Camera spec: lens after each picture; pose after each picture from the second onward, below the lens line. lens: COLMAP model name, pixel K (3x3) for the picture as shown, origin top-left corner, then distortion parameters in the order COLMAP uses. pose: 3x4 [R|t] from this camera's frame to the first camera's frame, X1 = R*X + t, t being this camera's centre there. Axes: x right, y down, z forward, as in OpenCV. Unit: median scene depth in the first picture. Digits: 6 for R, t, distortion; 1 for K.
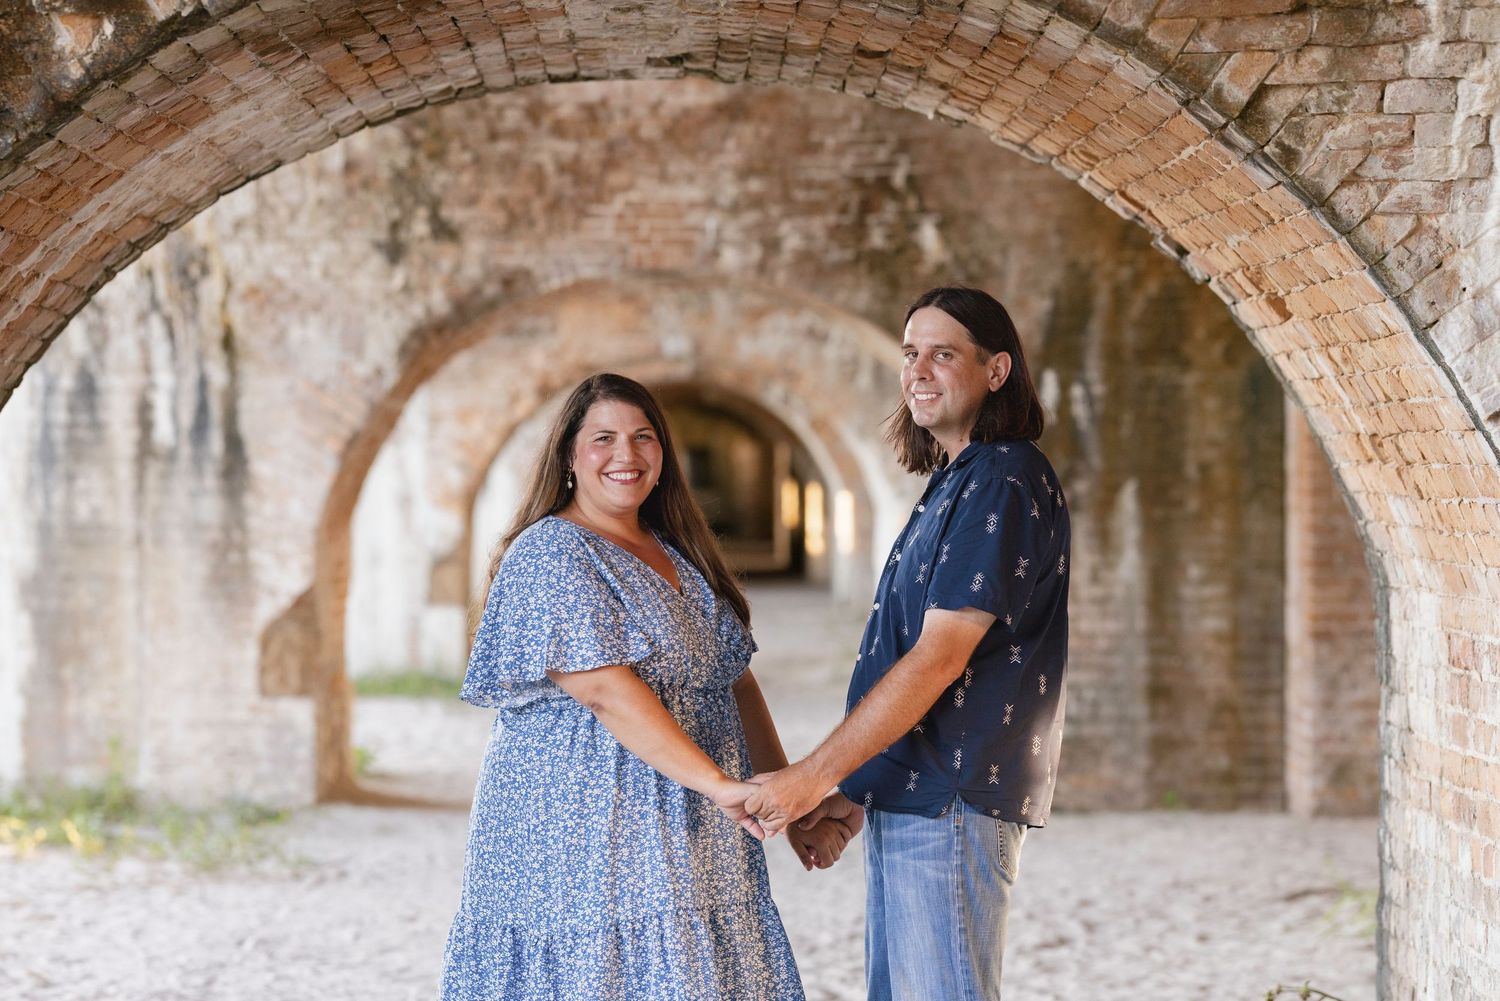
lens RADIAL K [[7657.3, 0, 753.6], [0, 7657.3, 500.4], [0, 0, 1]] dist [0.154794, 0.000000]
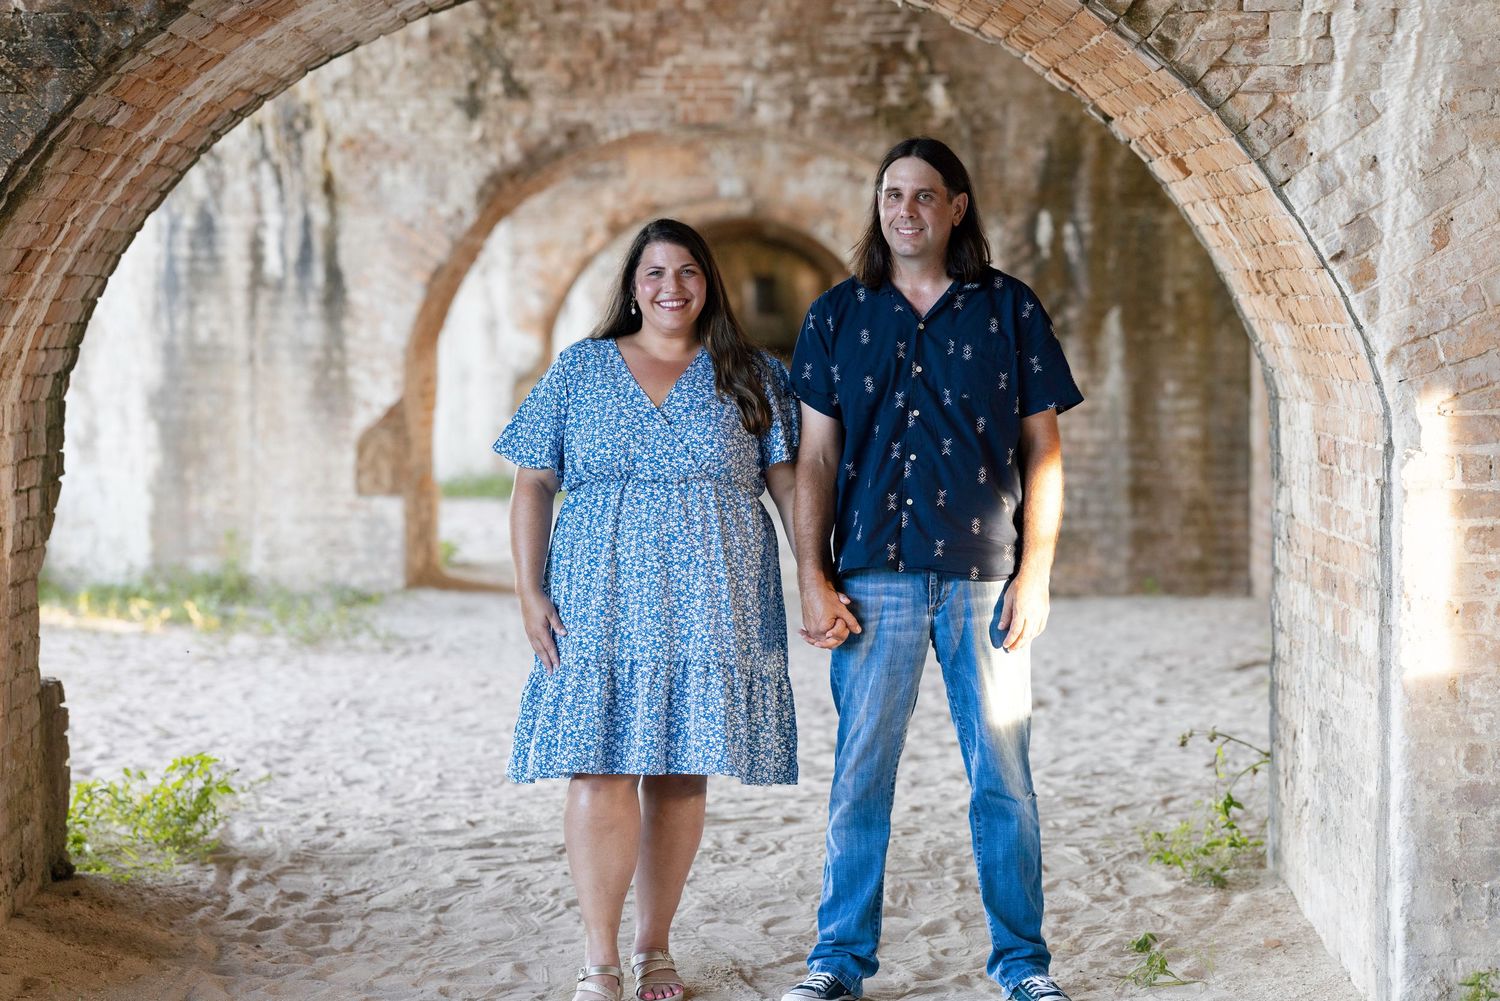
lens RADIAL K [[7657.3, 0, 747.1], [0, 7657.3, 501.3], [0, 0, 1]] dist [0.154794, 0.000000]
pose [[0.999798, 0.000922, -0.020072, 0.017517], [-0.000454, 0.999728, 0.023297, -0.000290], [0.020088, -0.023284, 0.999527, -0.150489]]
